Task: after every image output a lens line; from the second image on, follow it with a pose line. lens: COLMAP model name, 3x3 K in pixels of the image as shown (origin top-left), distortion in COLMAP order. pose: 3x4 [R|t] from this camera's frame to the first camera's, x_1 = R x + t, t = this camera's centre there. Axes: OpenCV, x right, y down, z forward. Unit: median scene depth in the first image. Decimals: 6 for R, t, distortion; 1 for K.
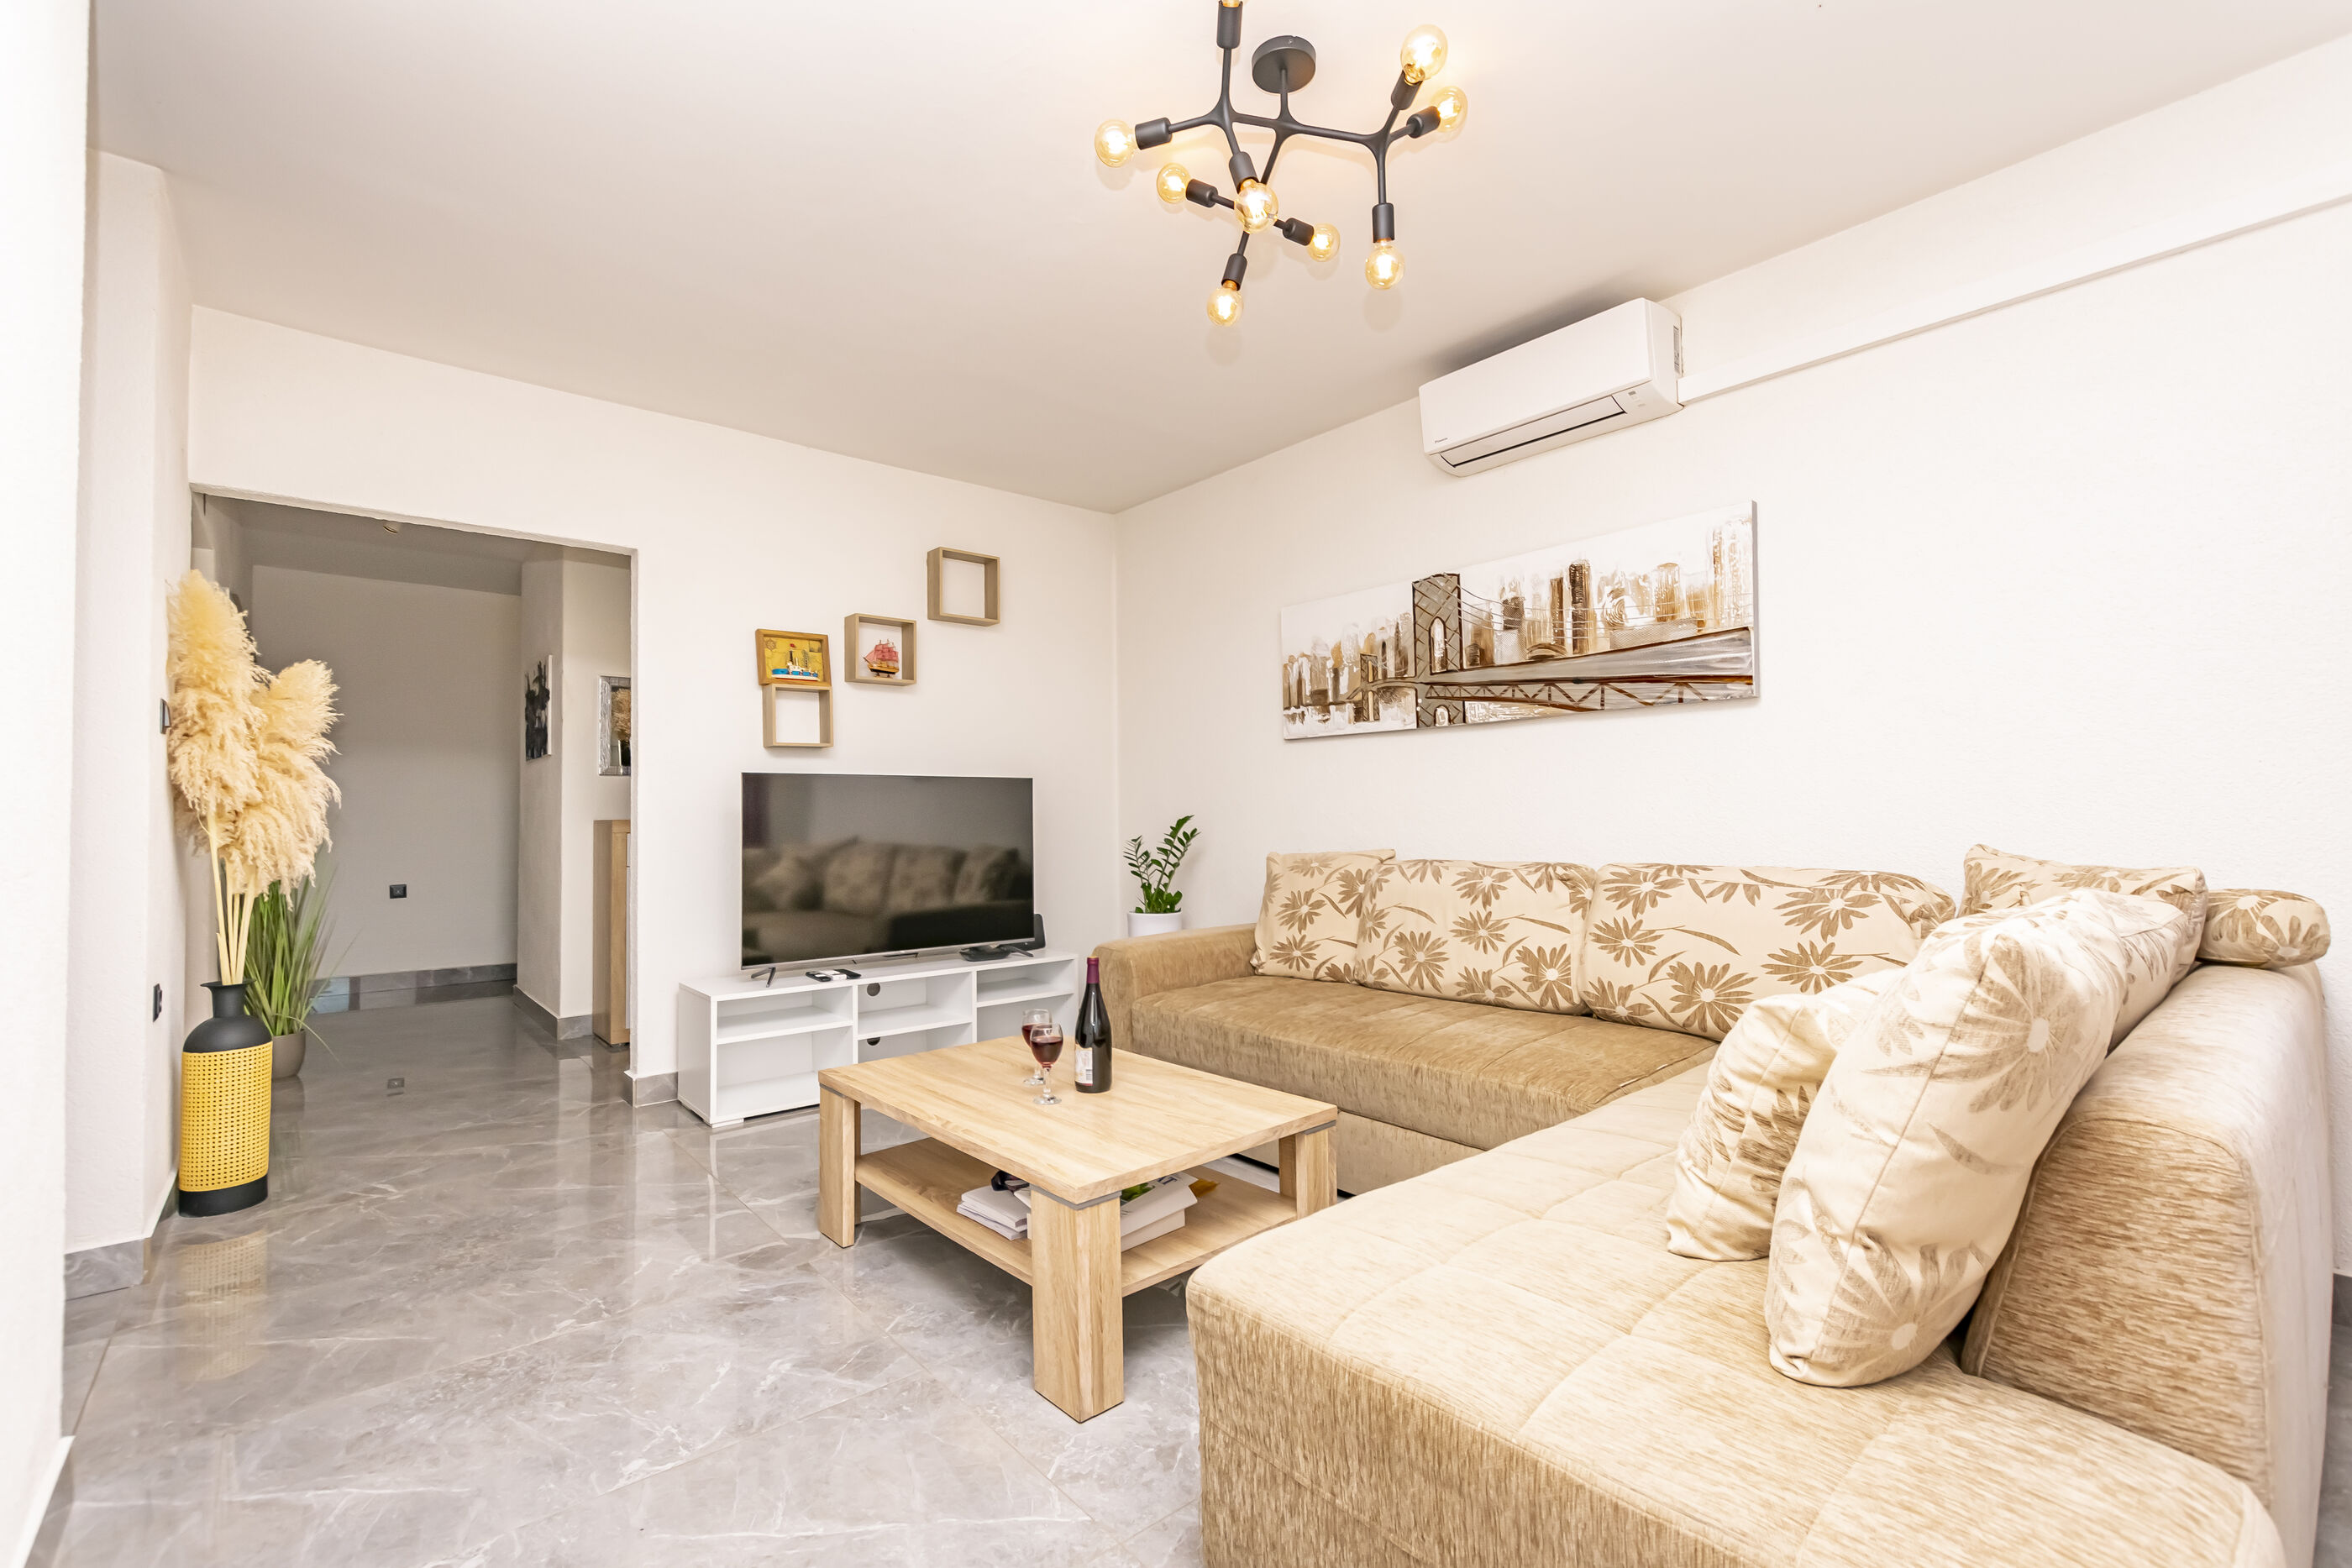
lens RADIAL K [[1024.3, 0, 1173.8], [0, 1024.3, 785.2], [0, 0, 1]] dist [-0.003910, 0.000140]
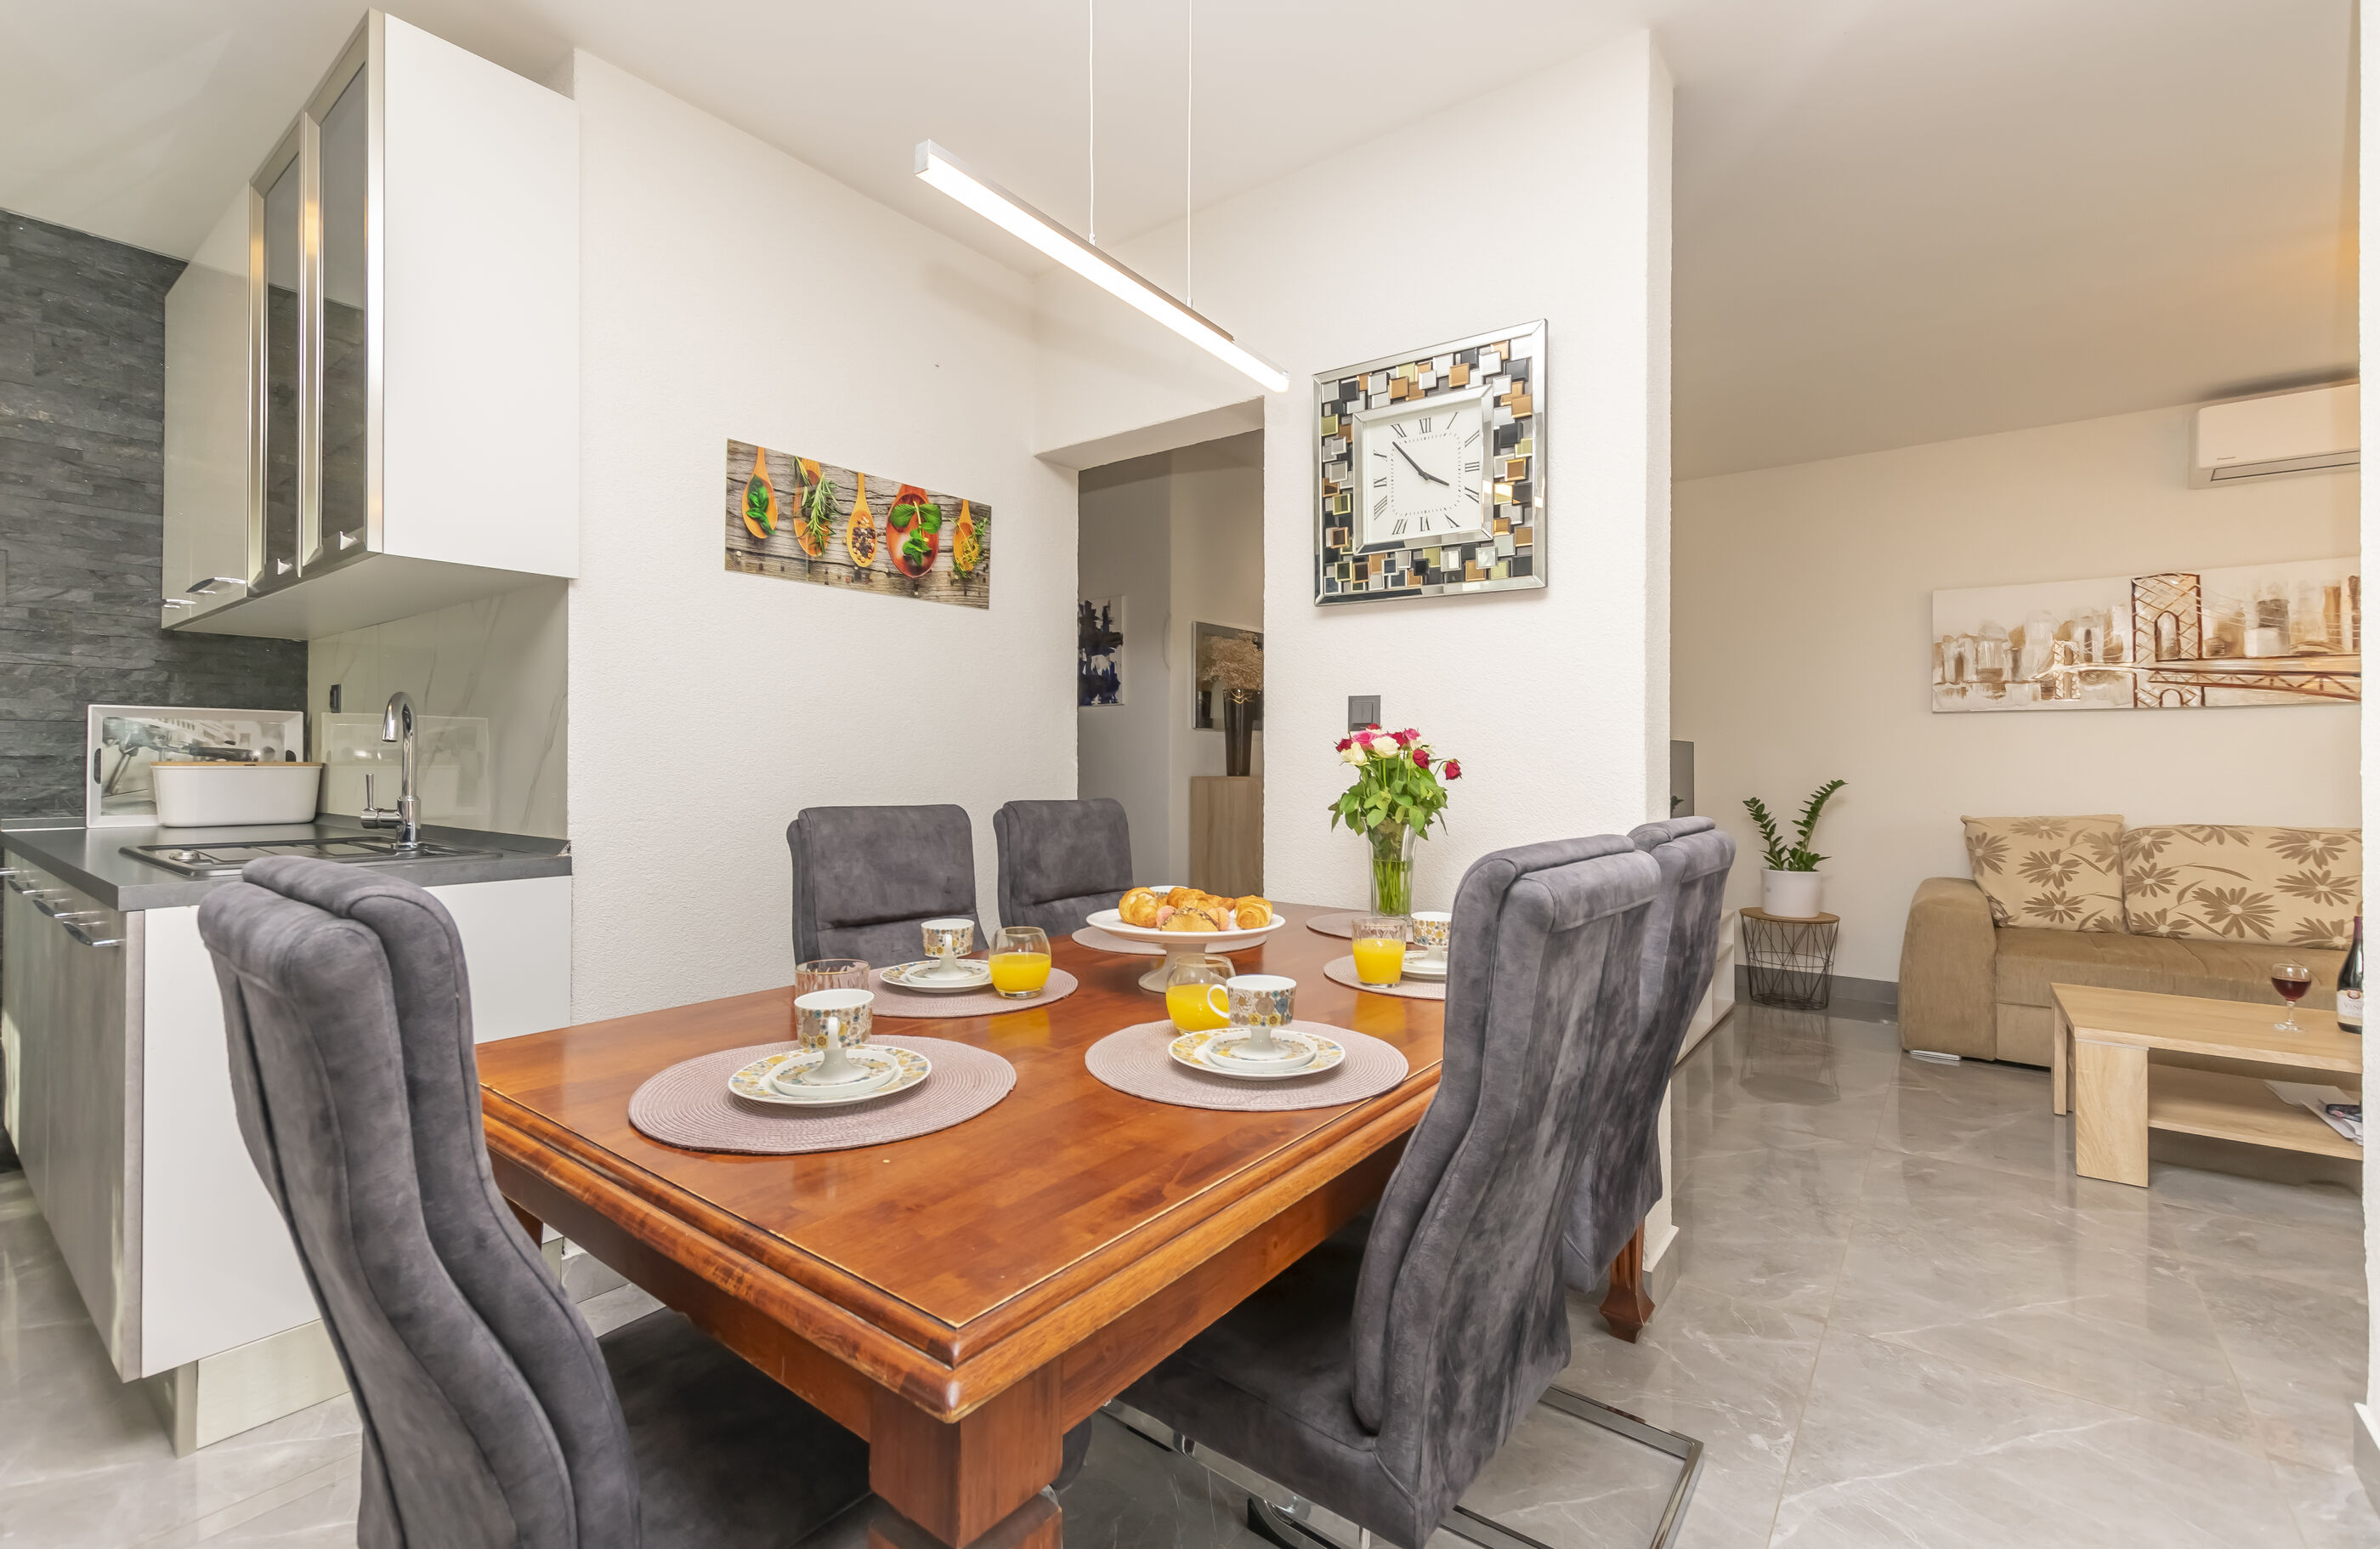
lens RADIAL K [[1040.3, 0, 1224.9], [0, 1040.3, 747.3], [0, 0, 1]] dist [0.007267, 0.000754]
pose [[0.975466, 0.017233, 0.219475, -1.057533], [-0.020319, 0.999724, 0.011809, -0.005497], [-0.219211, -0.015978, 0.975547, 0.094898]]
